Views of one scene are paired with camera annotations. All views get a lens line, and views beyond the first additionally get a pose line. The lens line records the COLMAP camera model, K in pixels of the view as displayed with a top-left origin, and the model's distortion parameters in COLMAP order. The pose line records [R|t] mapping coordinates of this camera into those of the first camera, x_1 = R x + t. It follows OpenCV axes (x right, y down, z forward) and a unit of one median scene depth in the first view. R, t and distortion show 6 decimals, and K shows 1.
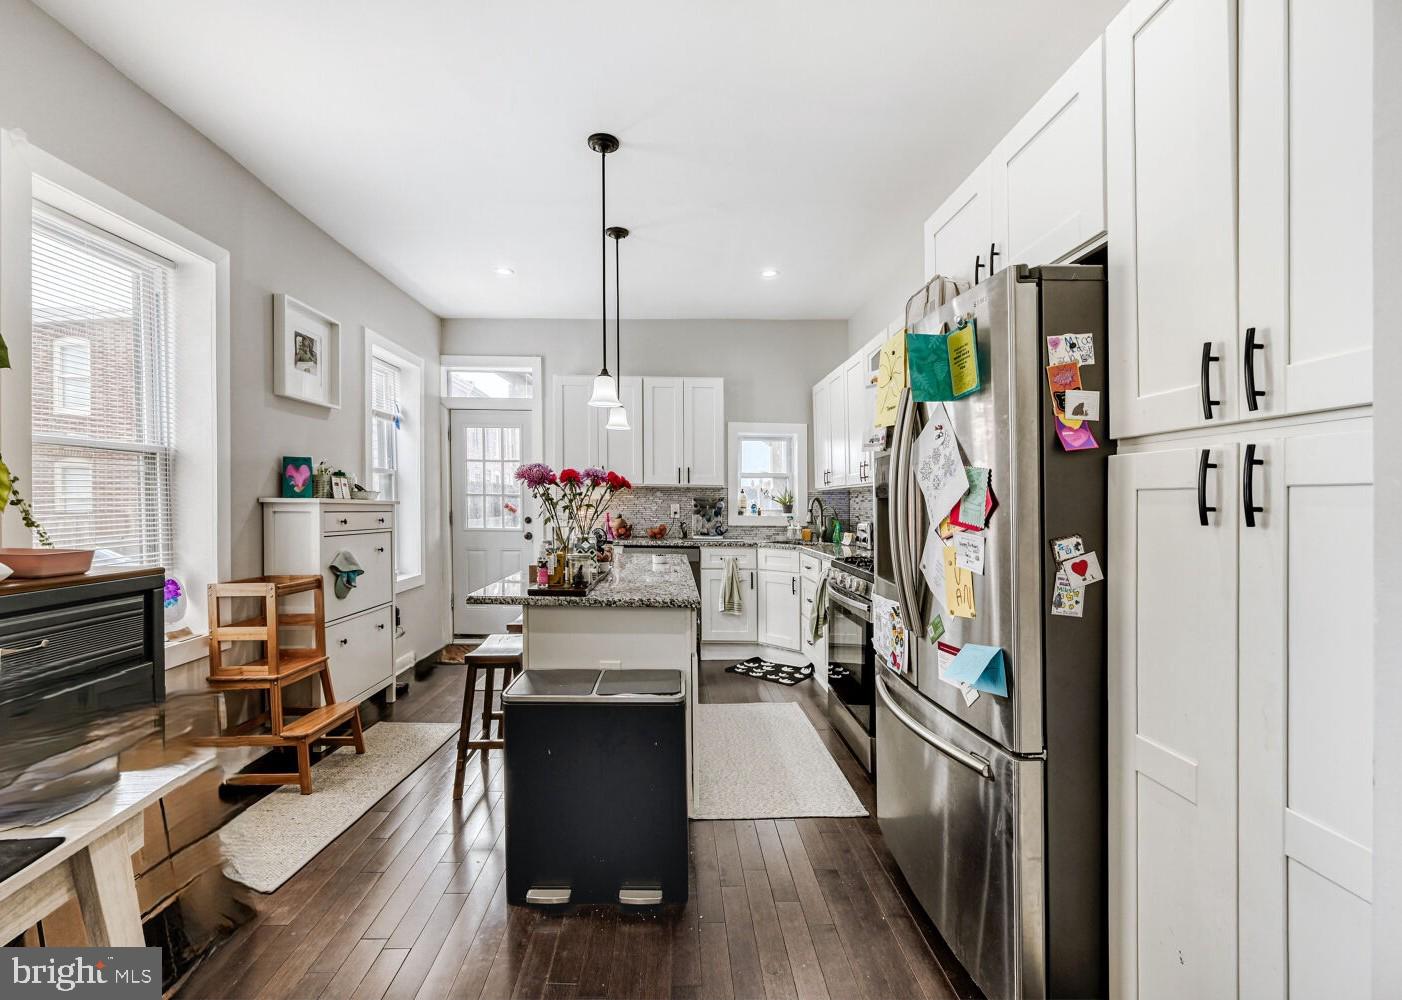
lens RADIAL K [[643.9, 0, 698.7], [0, 643.9, 499.7], [0, 0, 1]] dist [-0.001036, 0.000018]
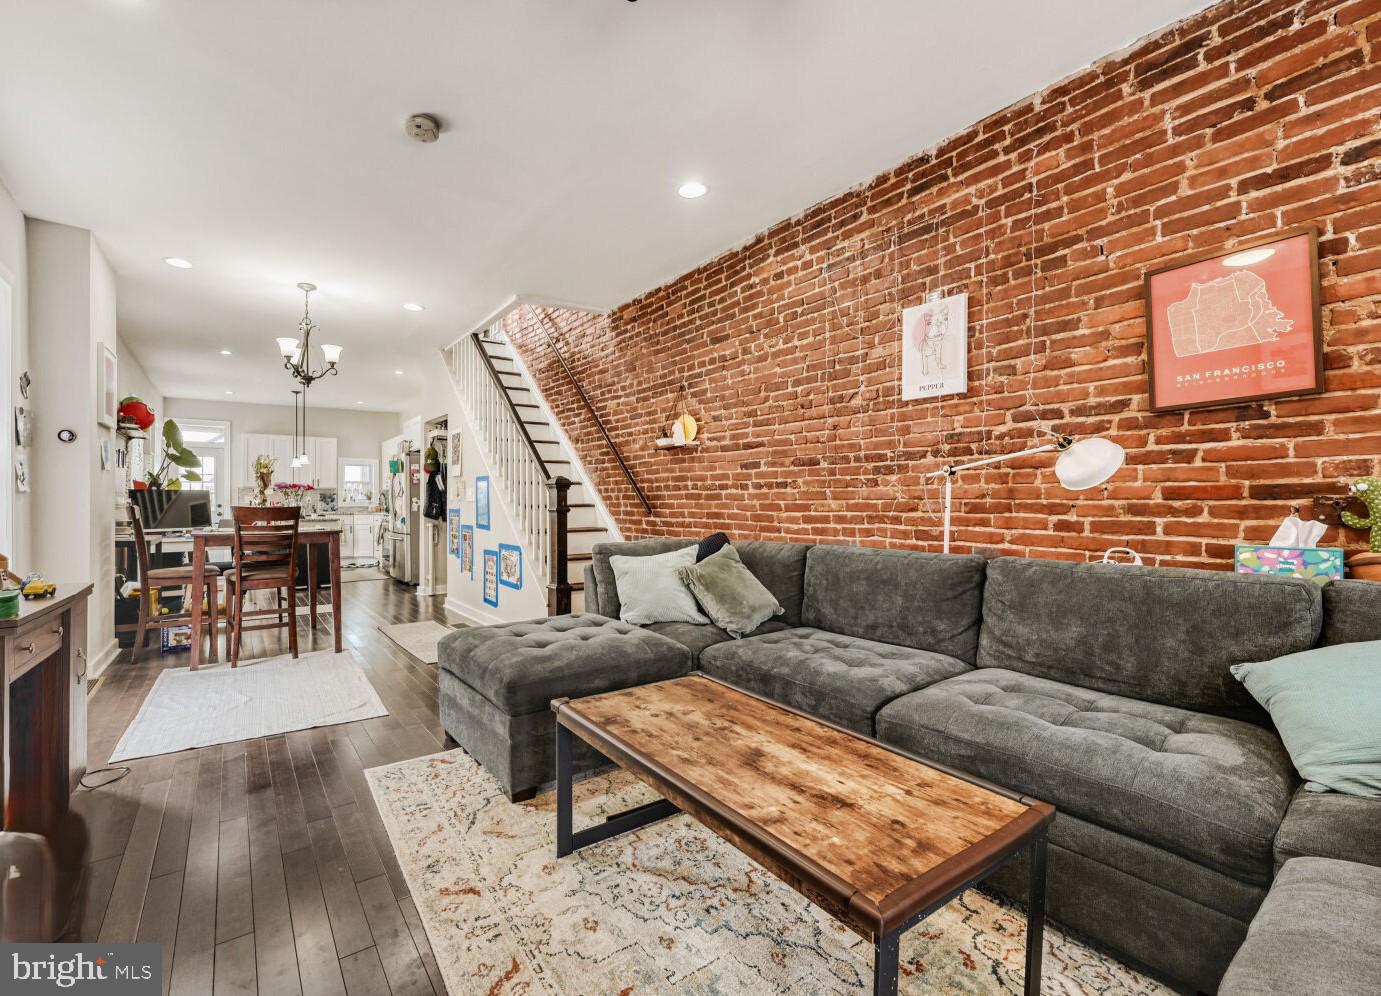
lens RADIAL K [[634.2, 0, 683.4], [0, 634.2, 494.6], [0, 0, 1]] dist [-0.001036, 0.000018]
pose [[0.835134, -0.001837, 0.550043, -0.162947], [0.006237, 0.999962, -0.006131, 0.021498], [-0.550011, 0.008551, 0.835114, -1.460765]]
